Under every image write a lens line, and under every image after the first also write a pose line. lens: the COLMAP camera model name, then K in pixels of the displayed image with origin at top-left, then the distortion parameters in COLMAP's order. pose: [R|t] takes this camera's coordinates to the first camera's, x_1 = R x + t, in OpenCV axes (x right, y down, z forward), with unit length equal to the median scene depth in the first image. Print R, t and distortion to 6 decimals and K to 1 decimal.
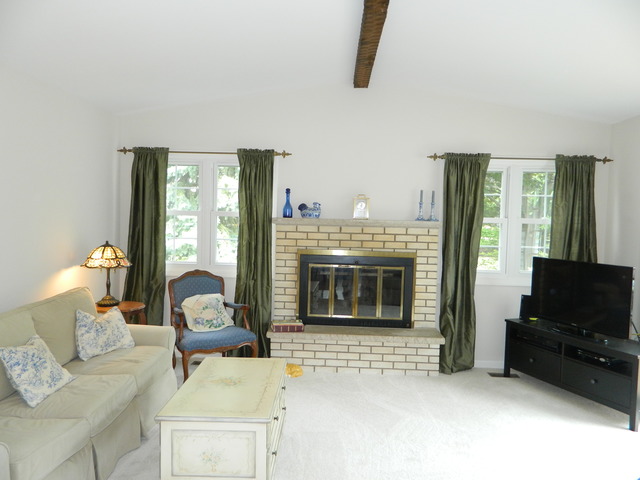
lens RADIAL K [[478.2, 0, 320.9], [0, 478.2, 240.0], [0, 0, 1]] dist [0.006951, -0.002305]
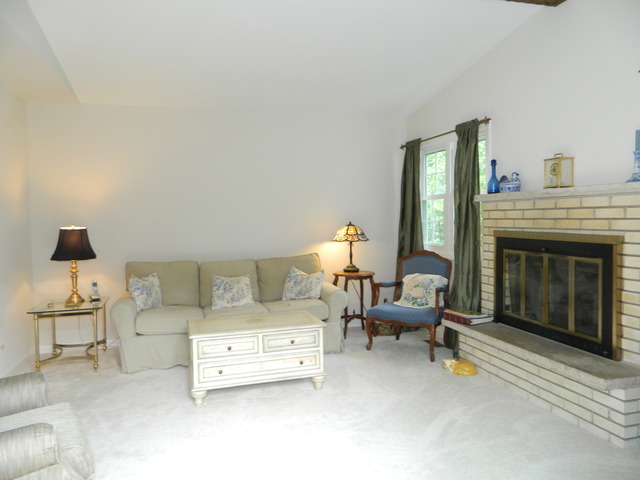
lens RADIAL K [[478.2, 0, 321.3], [0, 478.2, 238.6], [0, 0, 1]] dist [0.006951, -0.002305]
pose [[0.322578, 0.015585, -0.946415, 0.650624], [-0.028553, 0.999570, 0.006728, 0.036250], [0.946112, 0.024852, 0.322884, 0.445965]]
